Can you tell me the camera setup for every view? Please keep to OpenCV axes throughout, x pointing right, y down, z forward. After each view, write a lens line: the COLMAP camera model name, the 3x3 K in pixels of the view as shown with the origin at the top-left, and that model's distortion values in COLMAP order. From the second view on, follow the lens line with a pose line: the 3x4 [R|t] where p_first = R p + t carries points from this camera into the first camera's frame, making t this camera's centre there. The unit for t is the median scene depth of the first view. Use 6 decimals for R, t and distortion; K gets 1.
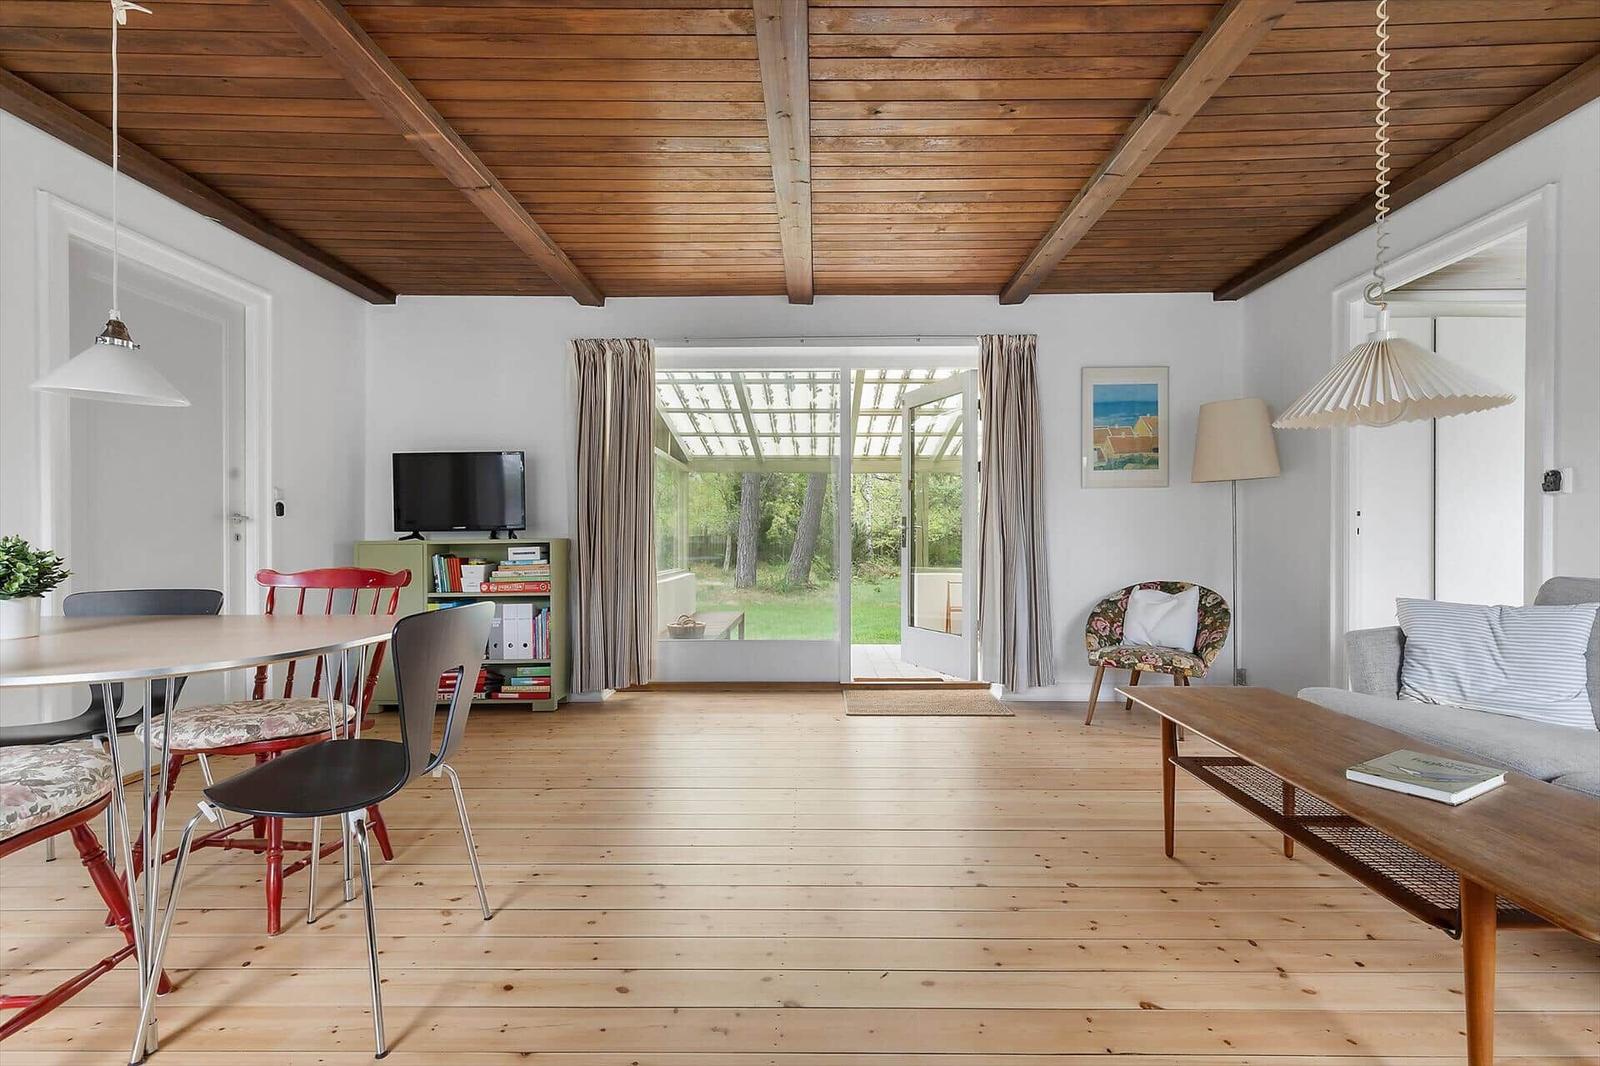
lens RADIAL K [[720.5, 0, 801.8], [0, 720.5, 541.6], [0, 0, 1]] dist [-0.000194, 0.000222]
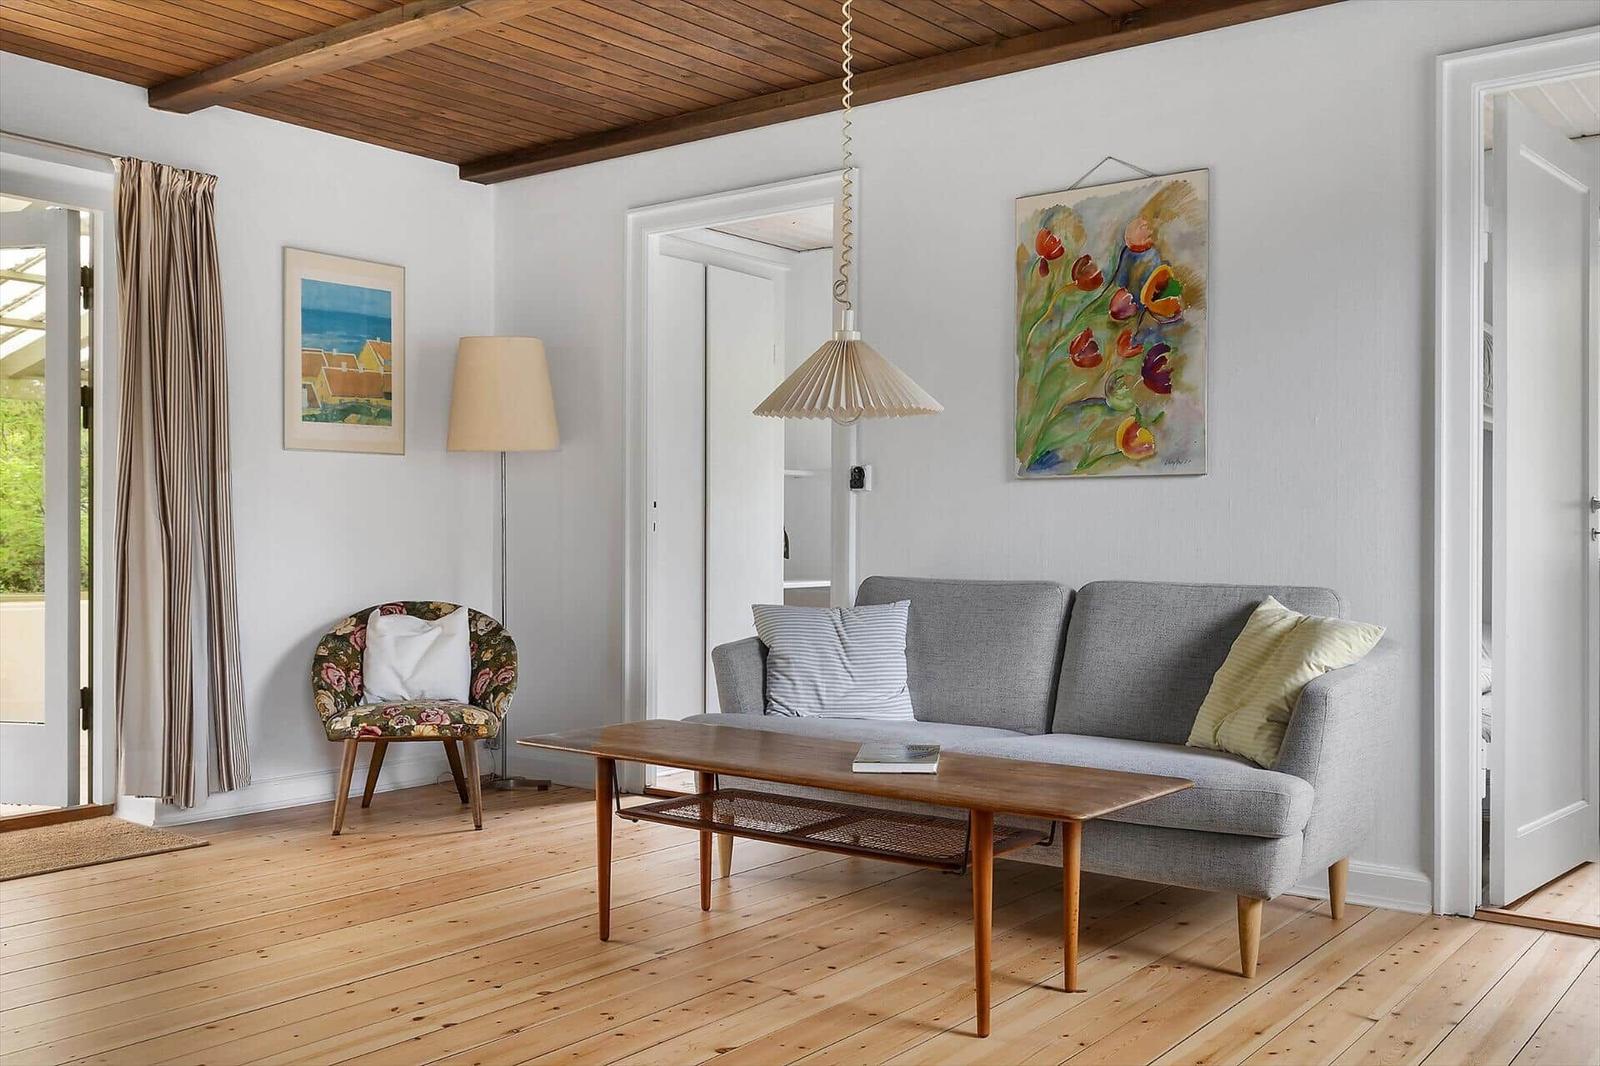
lens RADIAL K [[1443.2, 0, 797.3], [0, 1443.2, 541.7], [0, 0, 1]] dist [0.004027, 0.005856]
pose [[0.606226, 0.001052, 0.795292, -0.337003], [-0.002004, 0.999998, 0.000205, 0.000727], [-0.795290, -0.001718, 0.606227, -0.065713]]
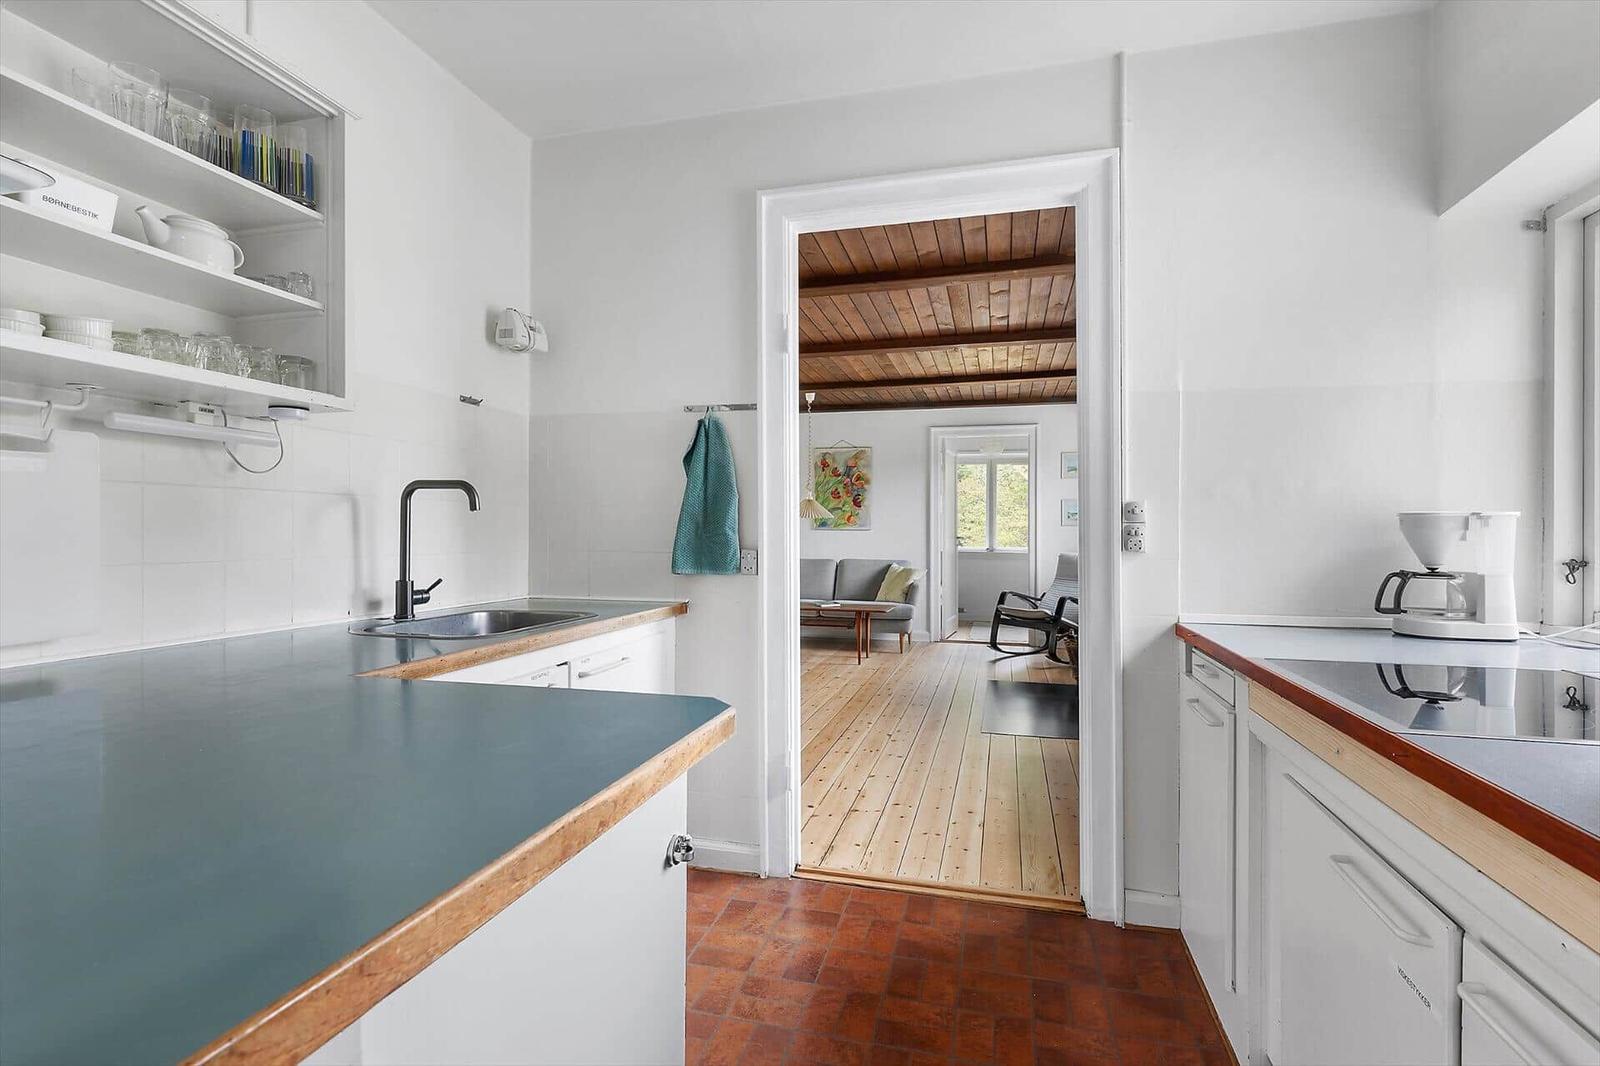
lens RADIAL K [[720.5, 0, 798.0], [0, 720.5, 529.1], [0, 0, 1]] dist [-0.000194, 0.000222]
pose [[0.258292, 0.015210, 0.965947, -1.220280], [-0.003748, 0.999884, -0.014743, -0.020679], [-0.966060, 0.000188, 0.258319, 0.021271]]
